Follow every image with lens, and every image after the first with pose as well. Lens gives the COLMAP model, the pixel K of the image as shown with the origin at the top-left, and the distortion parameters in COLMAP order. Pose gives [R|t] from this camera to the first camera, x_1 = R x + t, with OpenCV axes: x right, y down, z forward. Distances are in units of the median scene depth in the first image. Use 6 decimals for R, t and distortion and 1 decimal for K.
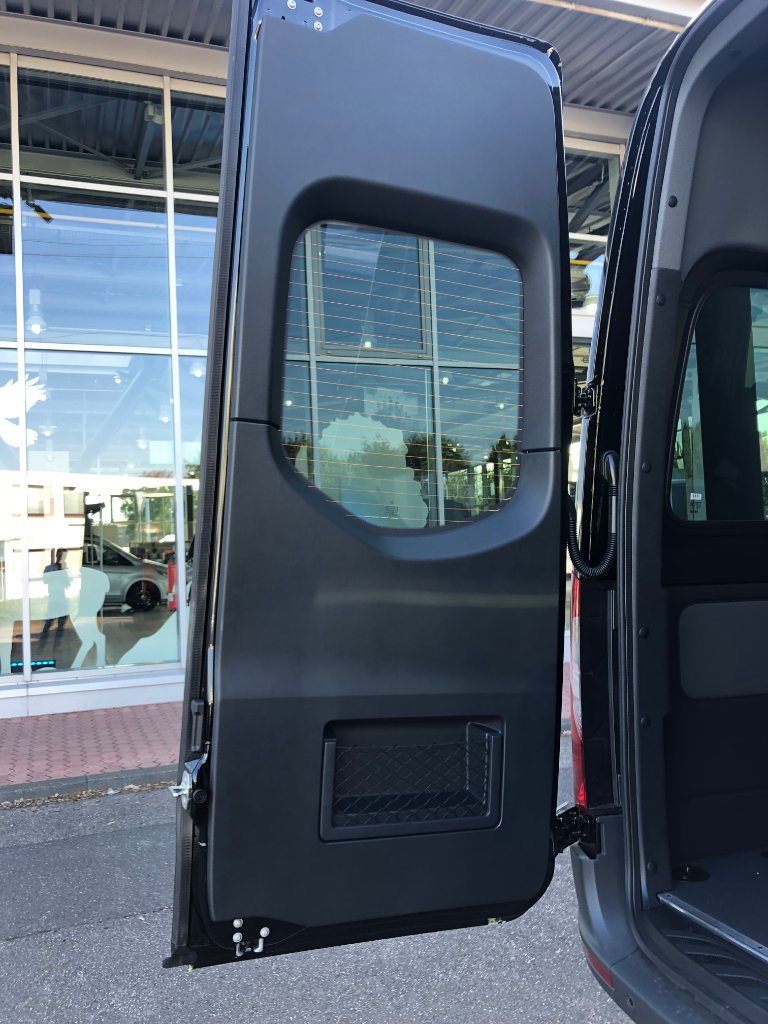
lens RADIAL K [[843.3, 0, 384.0], [0, 843.3, 512.0], [0, 0, 1]] dist [-0.003099, -0.004796]
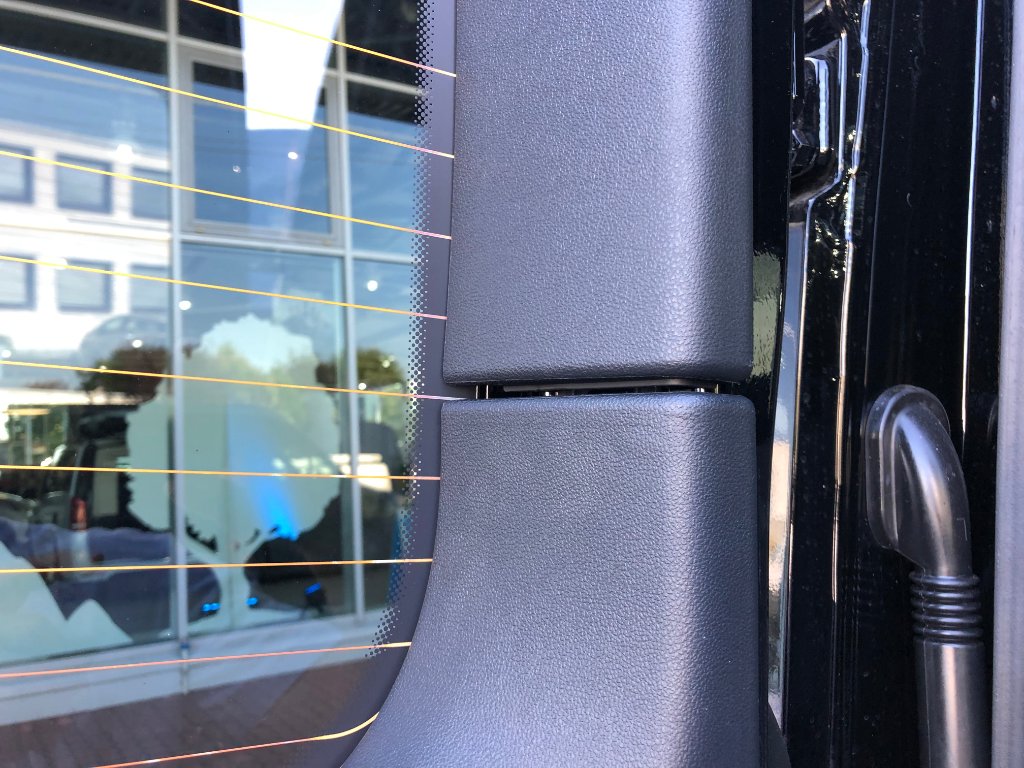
lens RADIAL K [[843.3, 0, 512.0], [0, 843.3, 384.0], [0, 0, 1]] dist [-0.003099, -0.004796]
pose [[0.974154, 0.014667, 0.225410, 0.028890], [-0.003297, 0.998707, -0.050735, -0.012982], [-0.225863, 0.048680, 0.972942, 0.171632]]
